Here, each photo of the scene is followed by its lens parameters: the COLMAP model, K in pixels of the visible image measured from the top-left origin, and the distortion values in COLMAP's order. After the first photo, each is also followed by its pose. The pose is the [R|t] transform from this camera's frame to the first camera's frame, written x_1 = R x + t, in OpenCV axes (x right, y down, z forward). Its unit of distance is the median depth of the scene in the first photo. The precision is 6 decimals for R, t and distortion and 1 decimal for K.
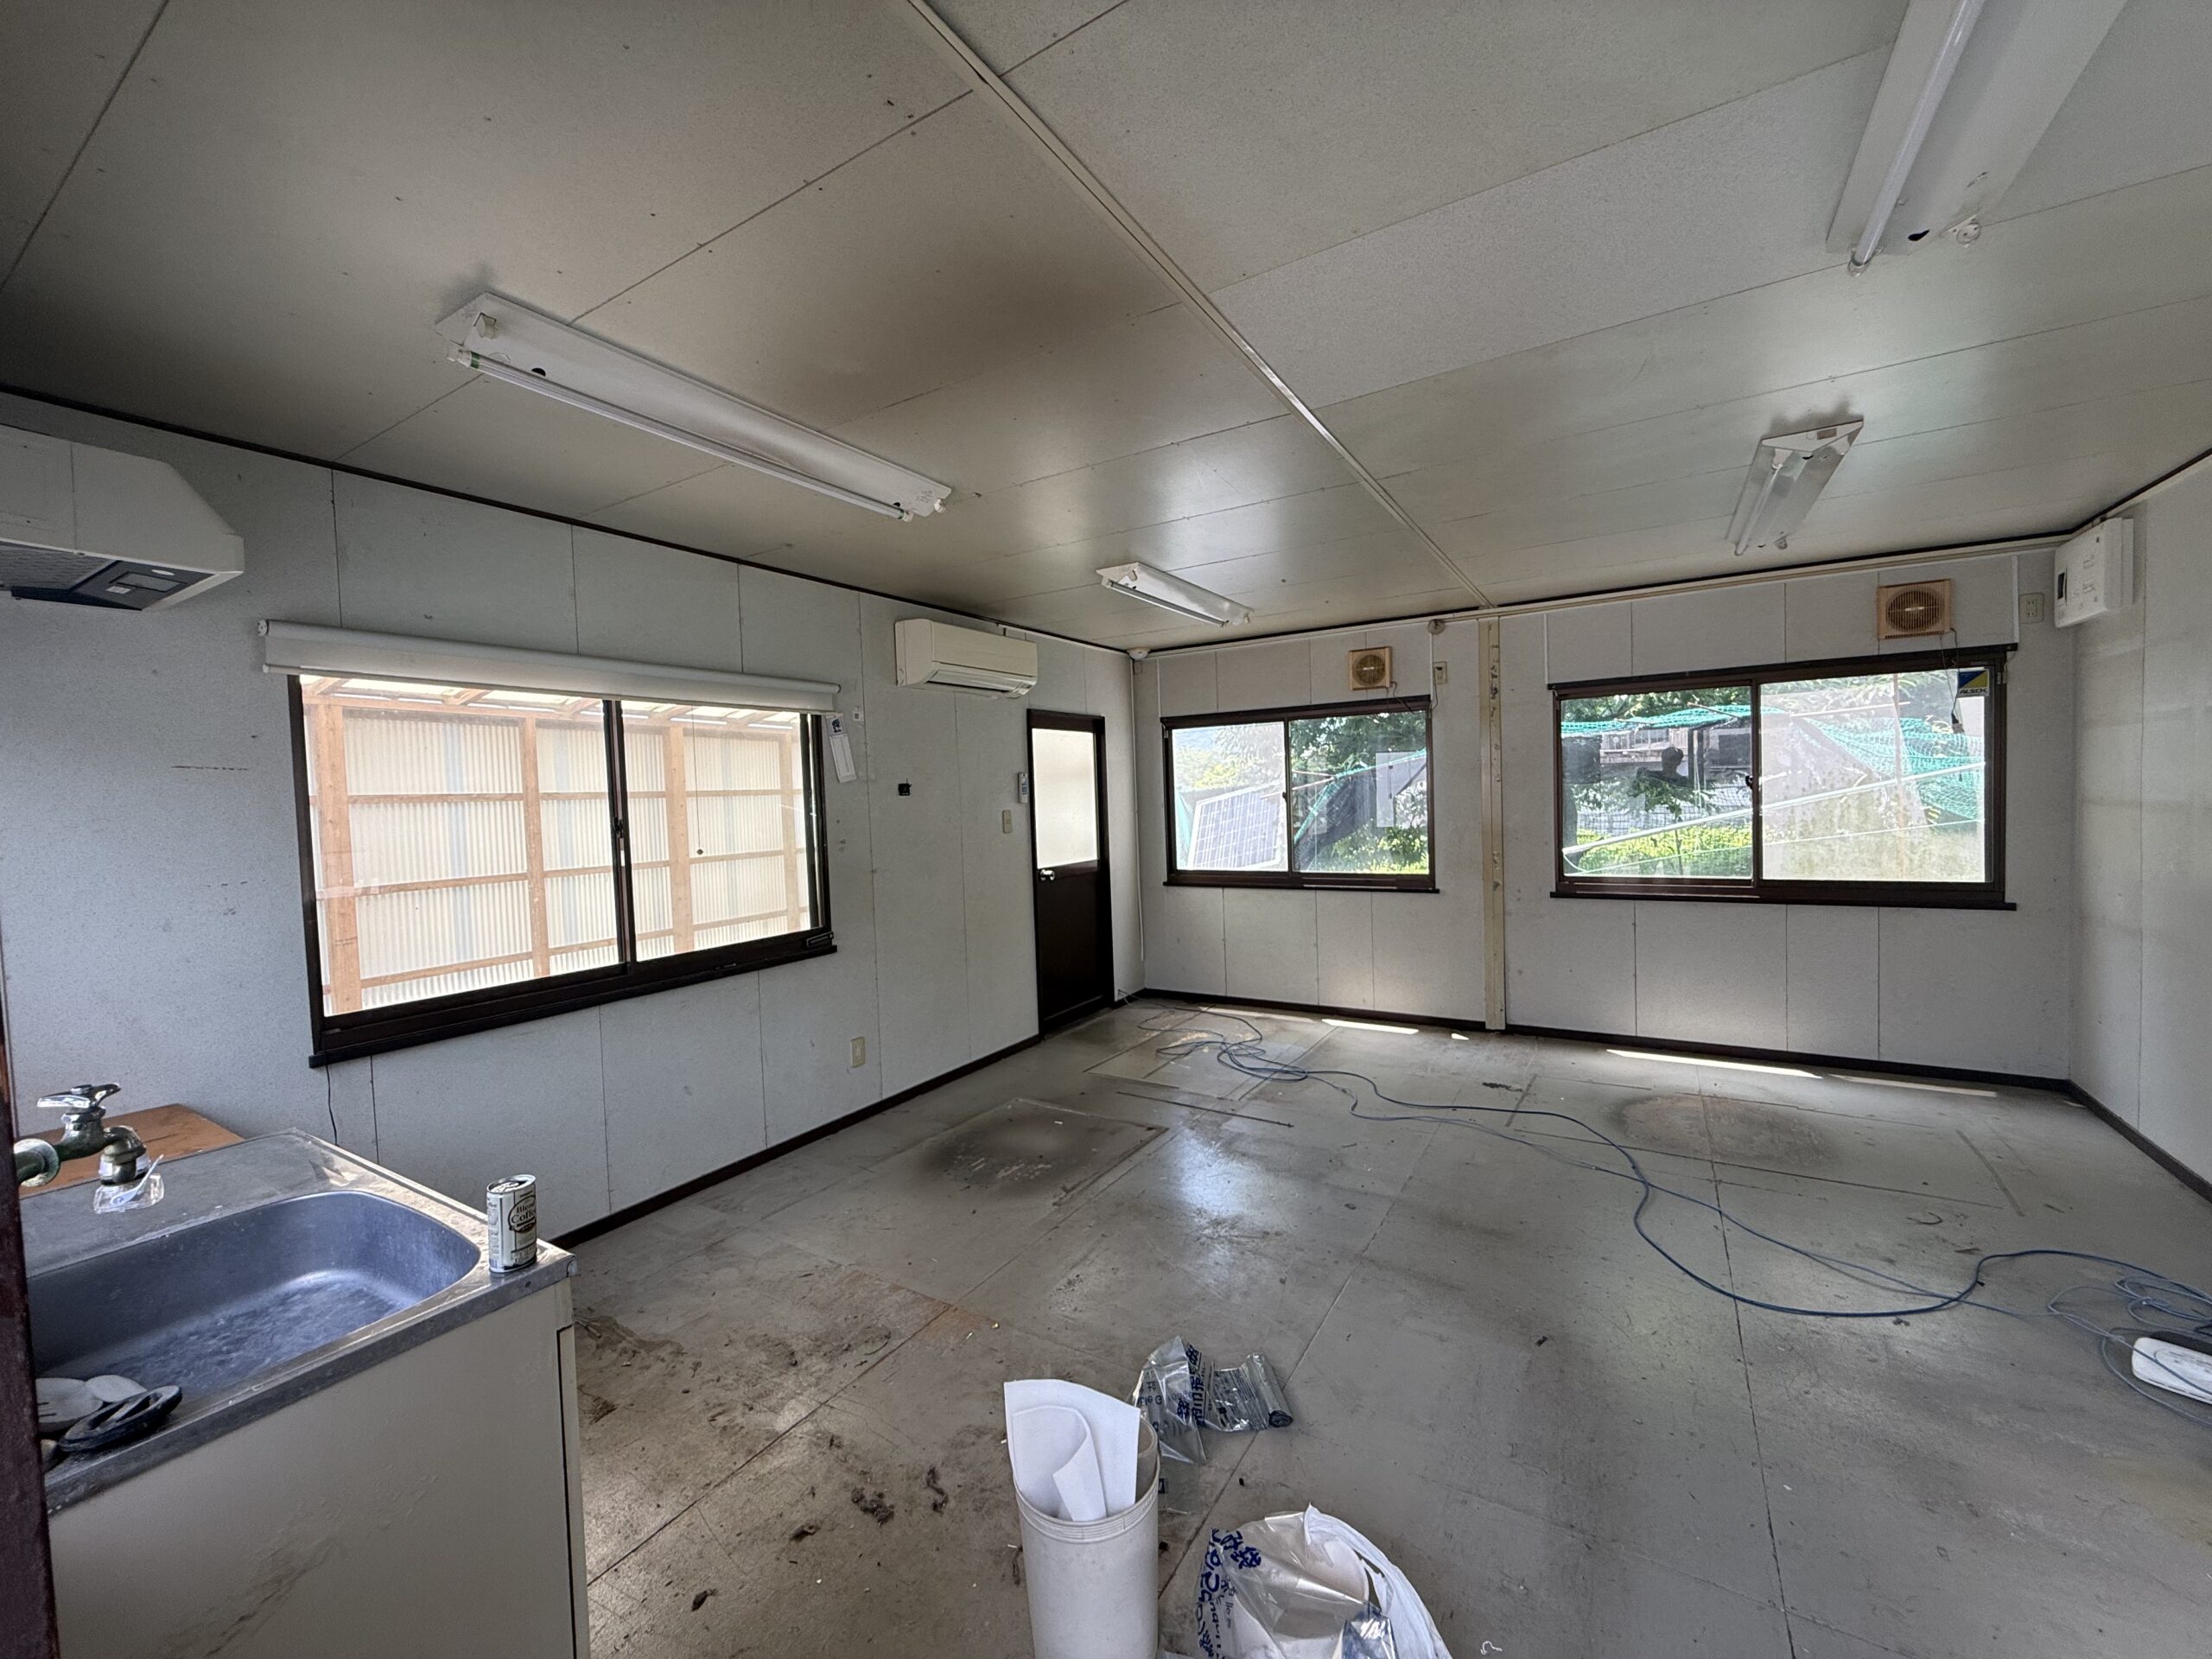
lens RADIAL K [[887.8, 0, 1095.4], [0, 887.8, 832.0], [0, 0, 1]] dist [0.000538, 0.000313]
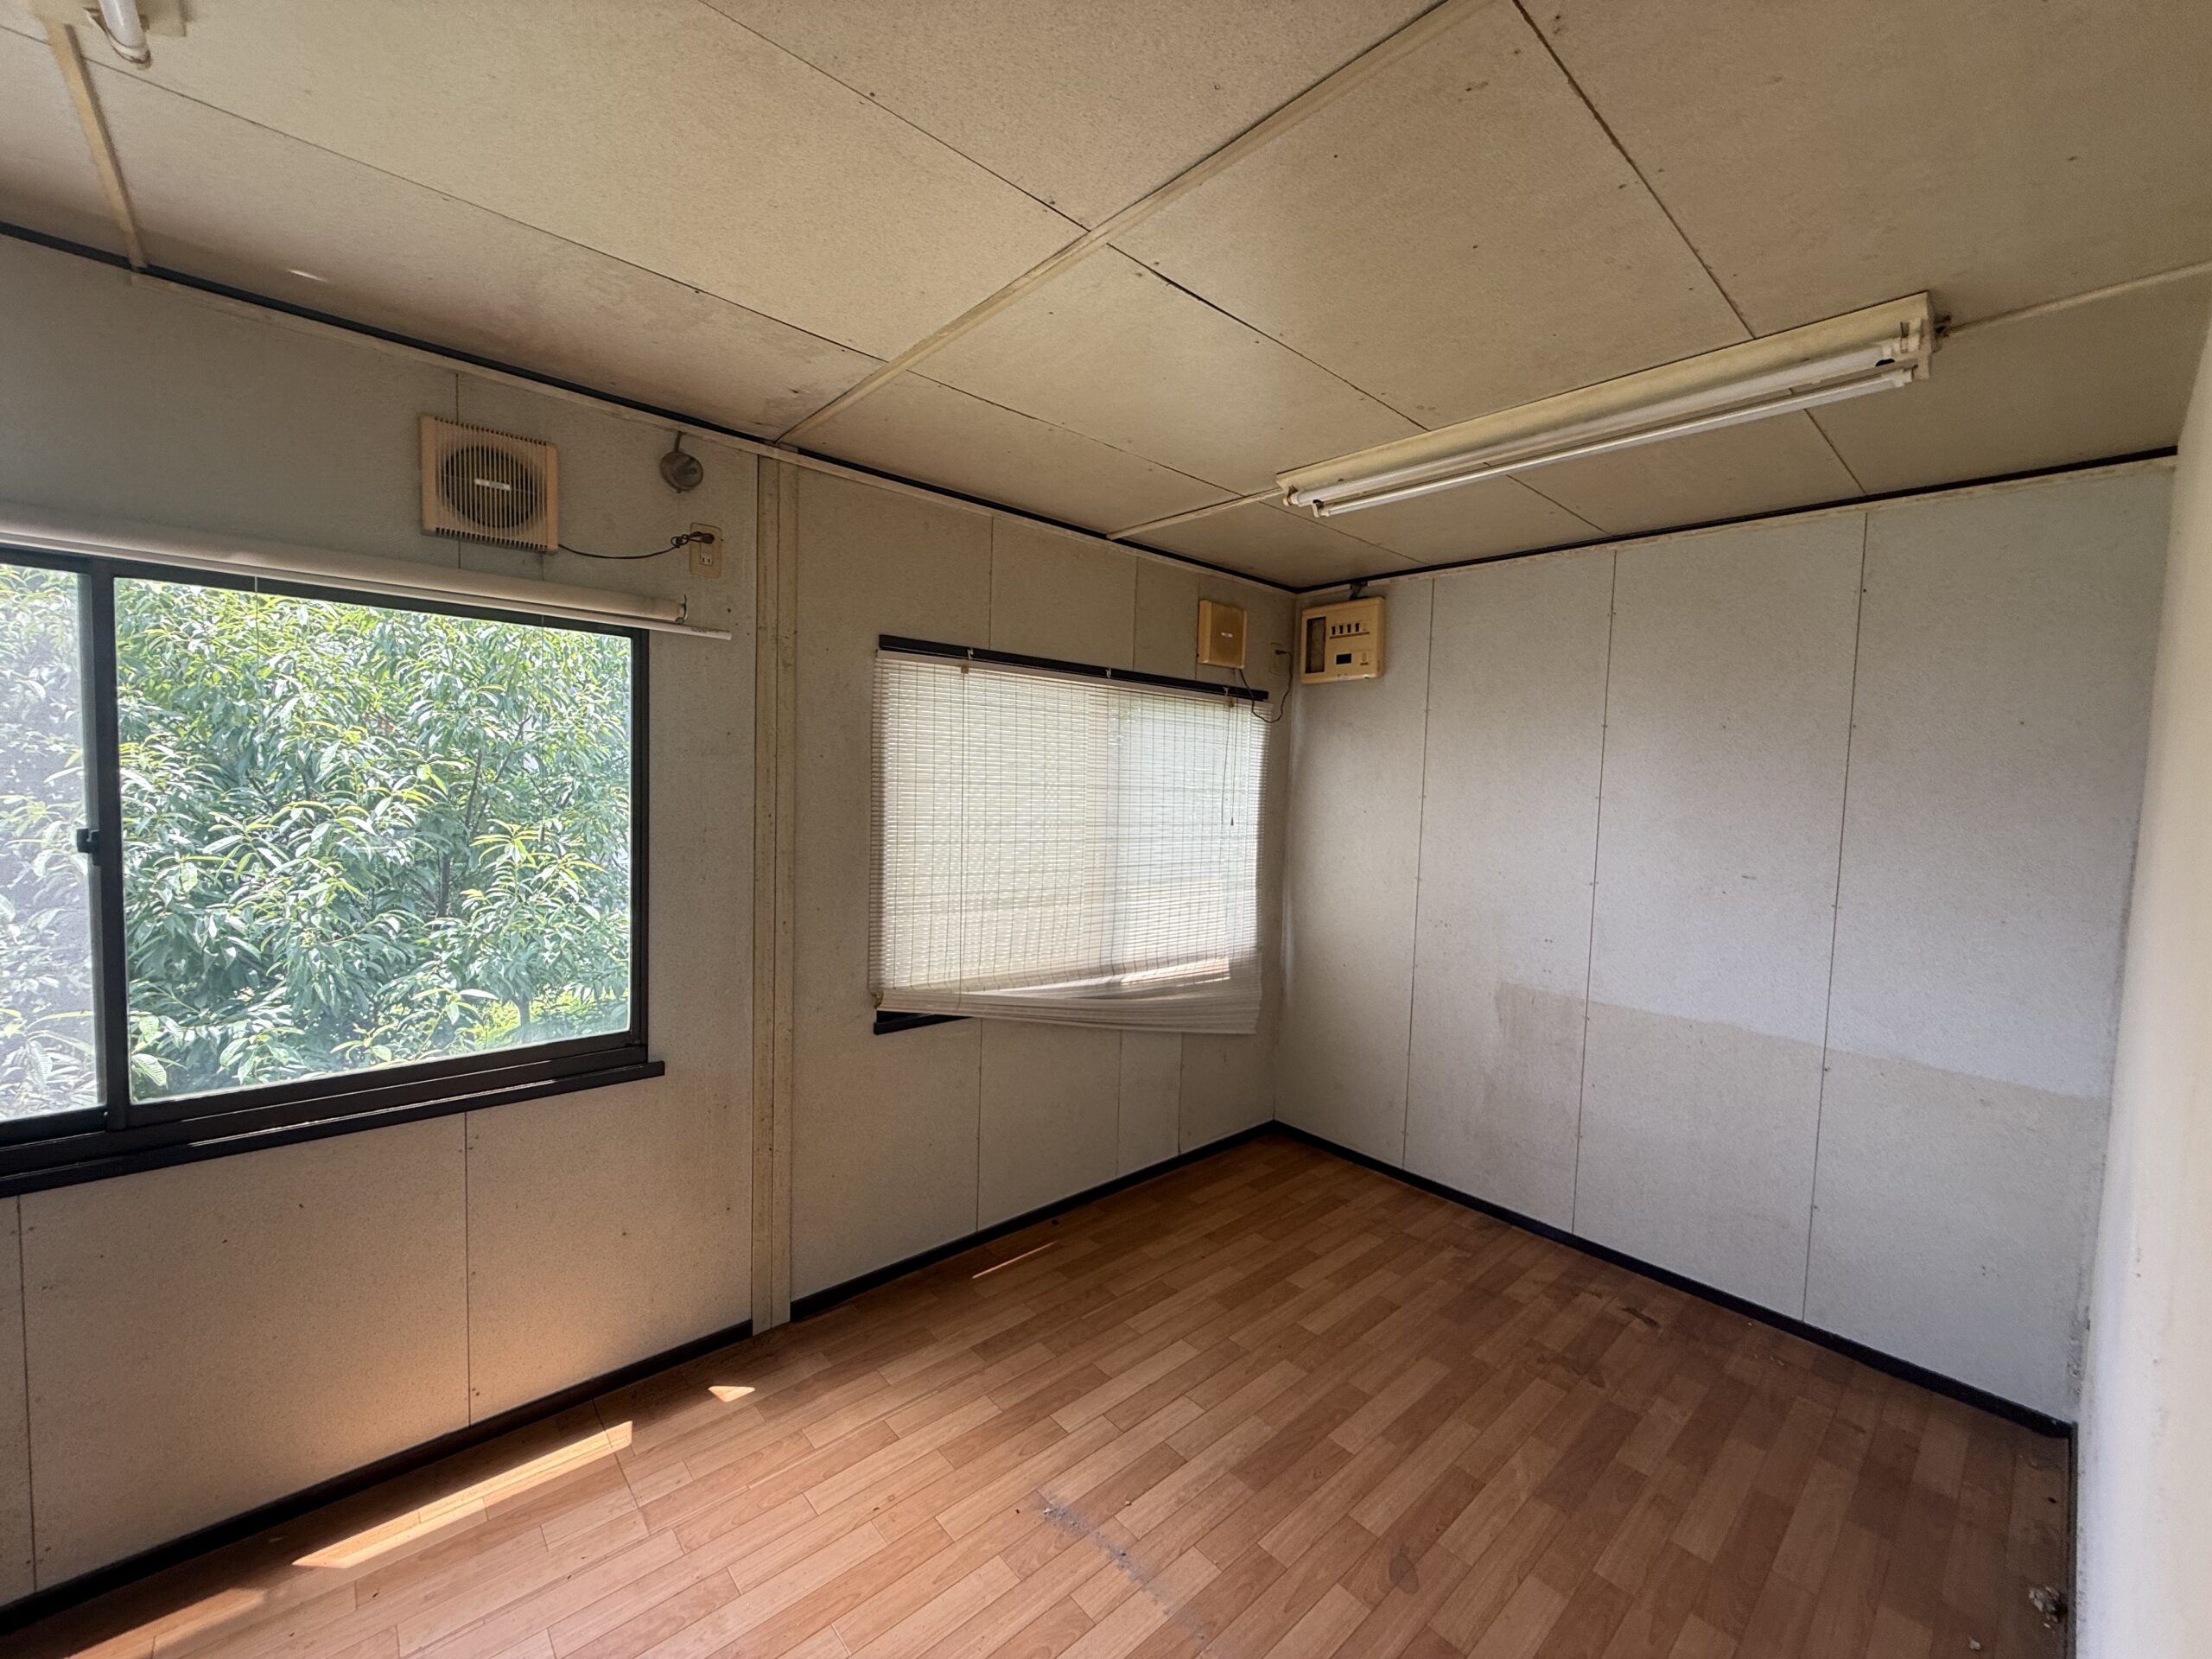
lens RADIAL K [[887.8, 0, 1105.8], [0, 887.8, 823.1], [0, 0, 1]] dist [0.000538, 0.000313]
pose [[0.274676, -0.003617, 0.961530, 0.049695], [0.001880, 0.999993, 0.003224, -0.073033], [-0.961535, 0.000922, 0.274681, 0.944518]]
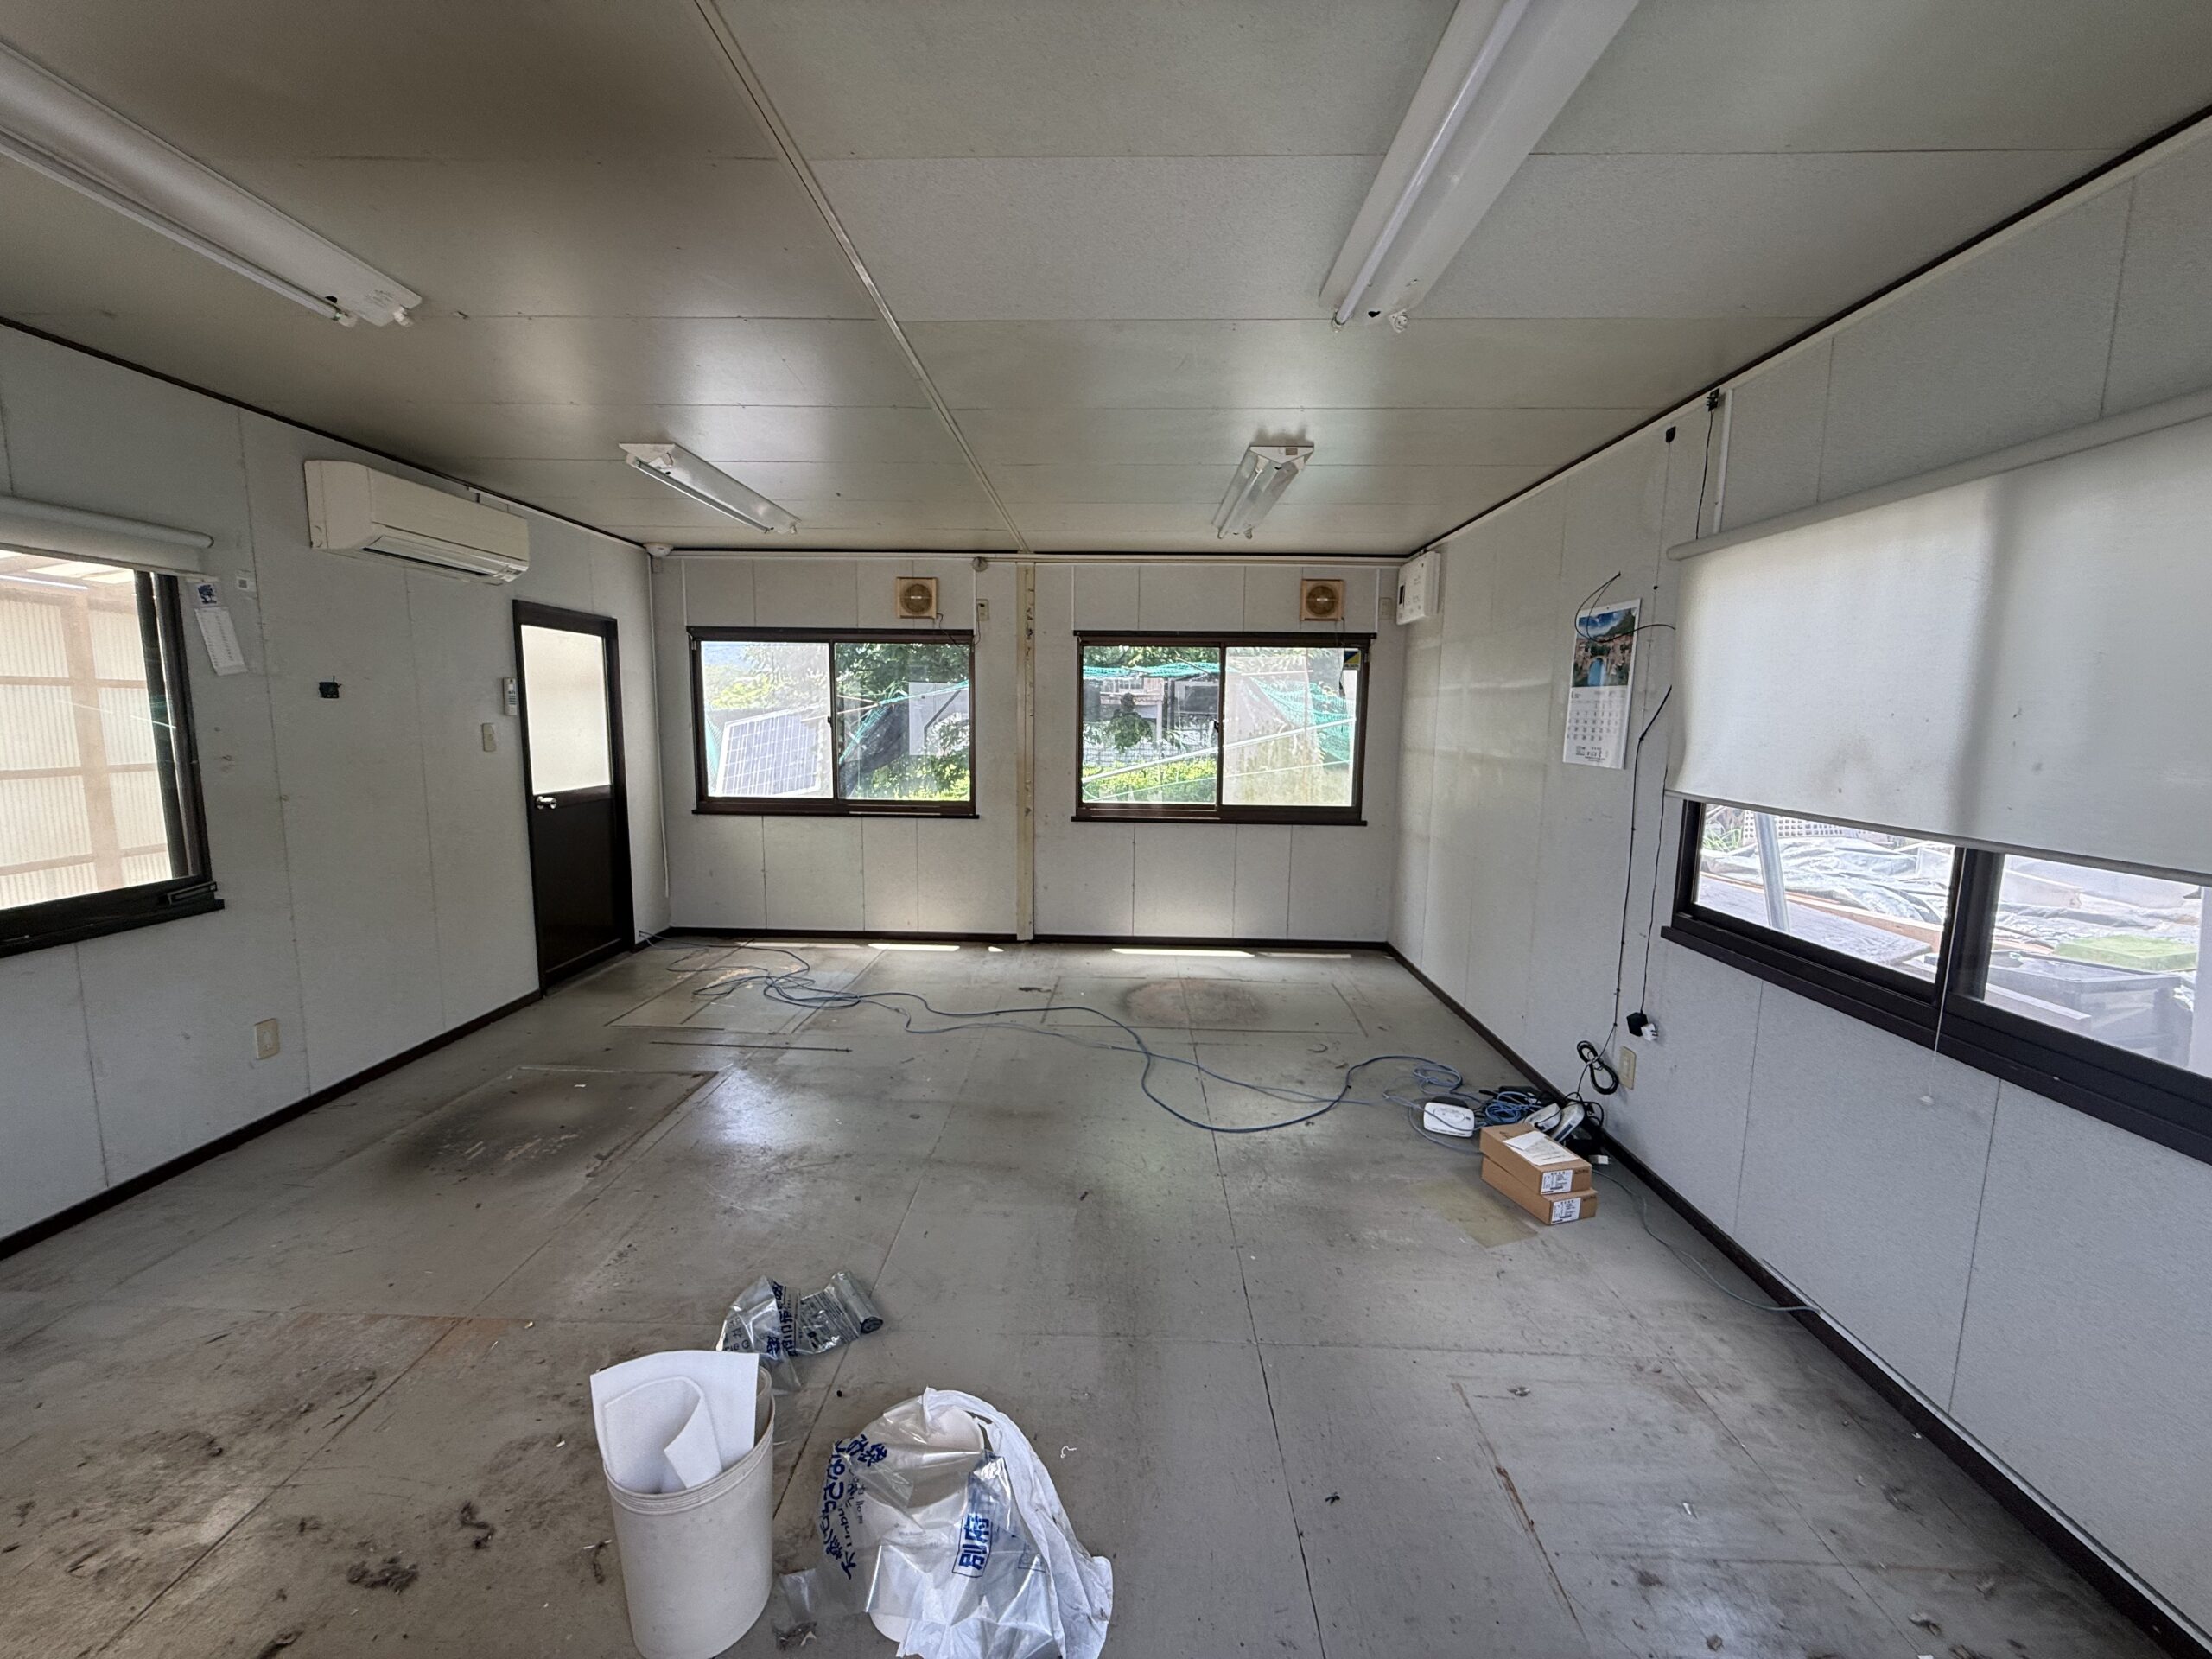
lens RADIAL K [[887.8, 0, 1100.3], [0, 887.8, 833.1], [0, 0, 1]] dist [0.000538, 0.000313]
pose [[0.860051, -0.020441, 0.509798, -0.045868], [-0.022162, 0.996757, 0.077354, 0.000207], [-0.509726, -0.077826, 0.856809, 0.009617]]
